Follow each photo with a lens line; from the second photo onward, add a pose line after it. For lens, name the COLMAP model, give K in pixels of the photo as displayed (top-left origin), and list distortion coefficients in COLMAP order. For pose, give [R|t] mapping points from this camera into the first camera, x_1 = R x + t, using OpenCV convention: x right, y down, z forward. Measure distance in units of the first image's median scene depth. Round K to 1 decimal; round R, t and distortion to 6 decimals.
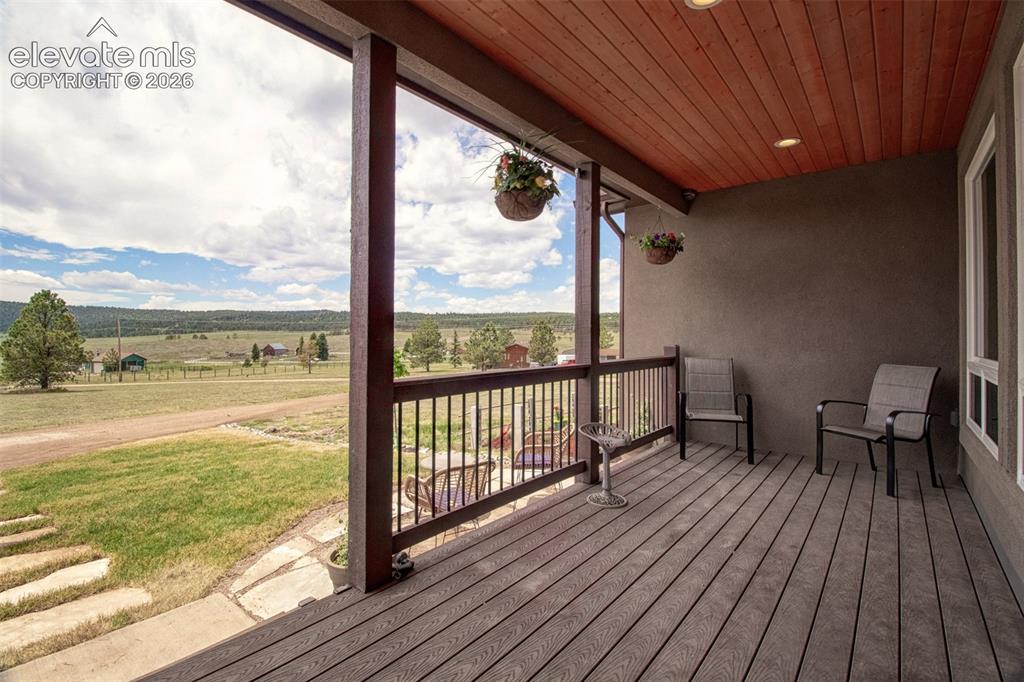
lens RADIAL K [[476.3, 0, 513.2], [0, 476.3, 329.1], [0, 0, 1]] dist [-0.010609, -0.001419]
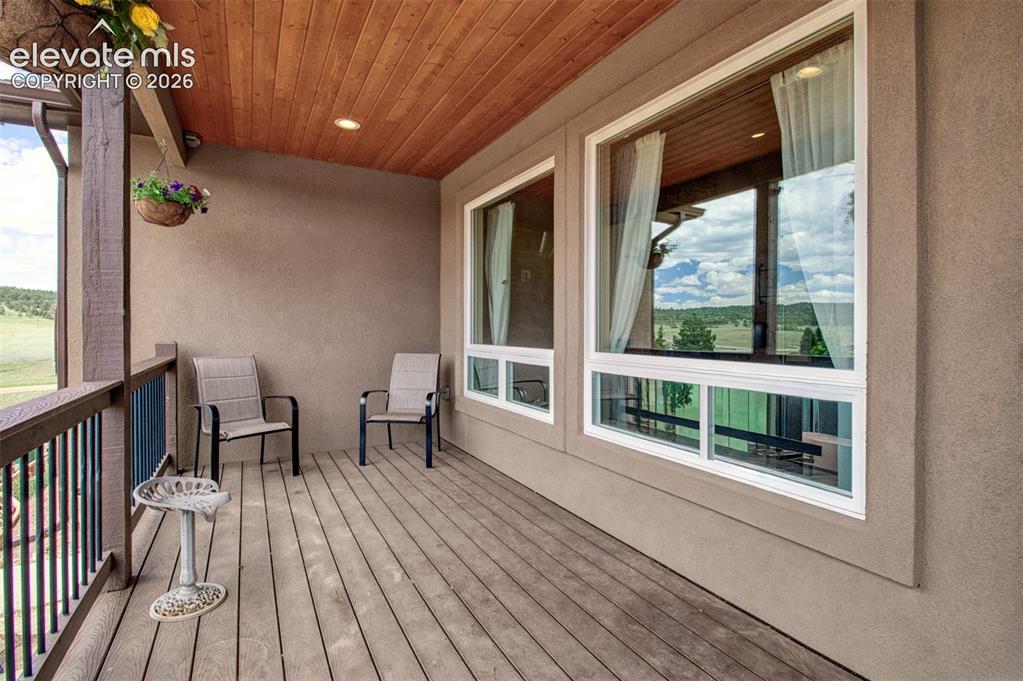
lens RADIAL K [[475.9, 0, 512.7], [0, 475.9, 328.6], [0, 0, 1]] dist [-0.010609, -0.001419]
pose [[0.379733, -0.004786, 0.925084, -0.198035], [-0.012446, 0.999870, 0.010282, -0.000135], [-0.925012, -0.015418, 0.379624, 0.387605]]
